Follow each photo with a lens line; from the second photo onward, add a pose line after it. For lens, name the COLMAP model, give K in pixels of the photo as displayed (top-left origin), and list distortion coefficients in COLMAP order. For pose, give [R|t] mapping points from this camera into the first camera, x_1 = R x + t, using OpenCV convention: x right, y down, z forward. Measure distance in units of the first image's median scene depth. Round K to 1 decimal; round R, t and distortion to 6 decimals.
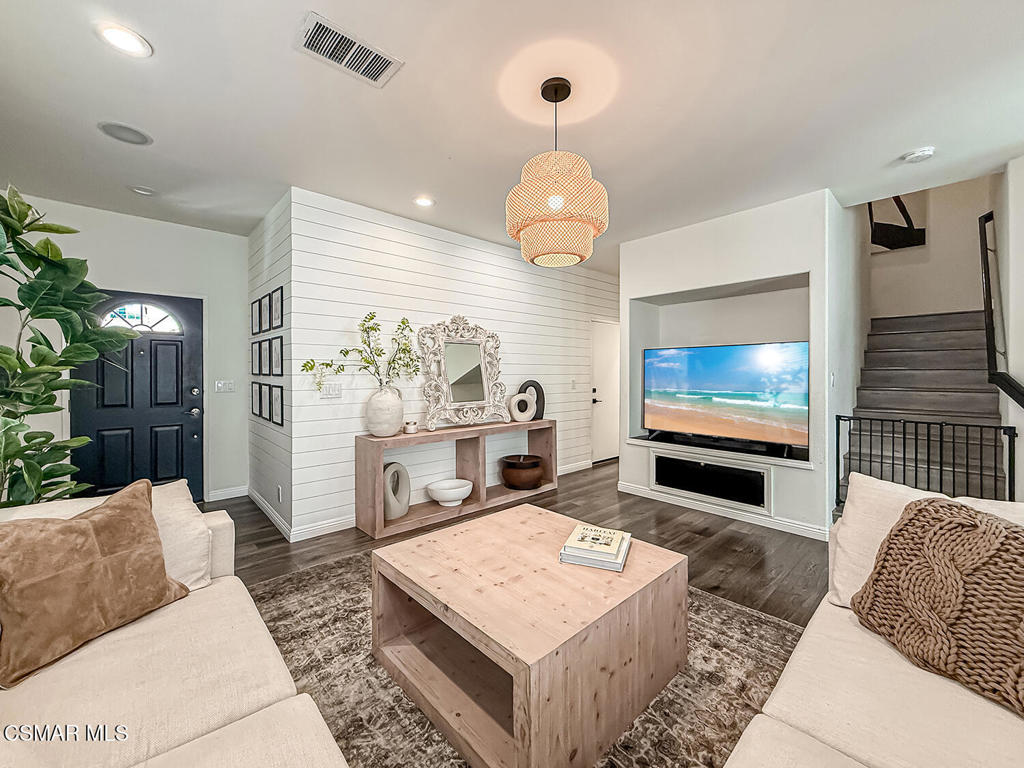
lens RADIAL K [[414.4, 0, 514.7], [0, 414.4, 375.8], [0, 0, 1]] dist [-0.004477, -0.000309]
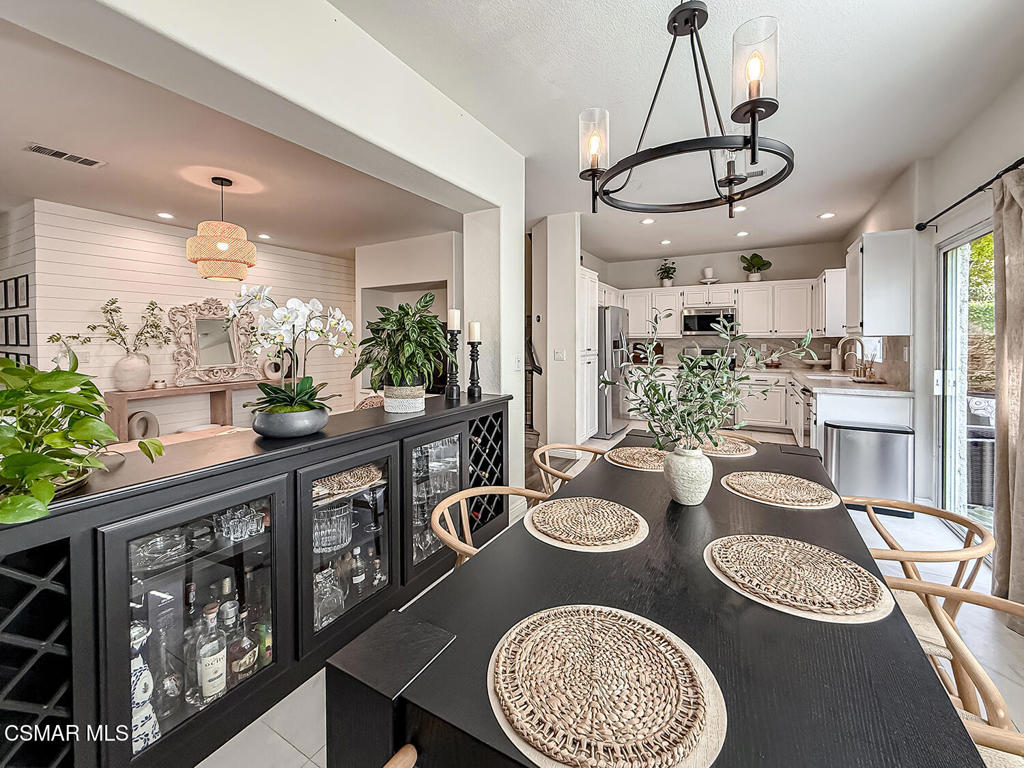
lens RADIAL K [[414.4, 0, 516.4], [0, 414.4, 347.9], [0, 0, 1]] dist [-0.004477, -0.000309]
pose [[0.948560, -0.009956, 0.316441, 0.415354], [0.005701, 0.999881, 0.014368, -0.003741], [-0.316547, -0.011825, 0.948503, -0.606932]]
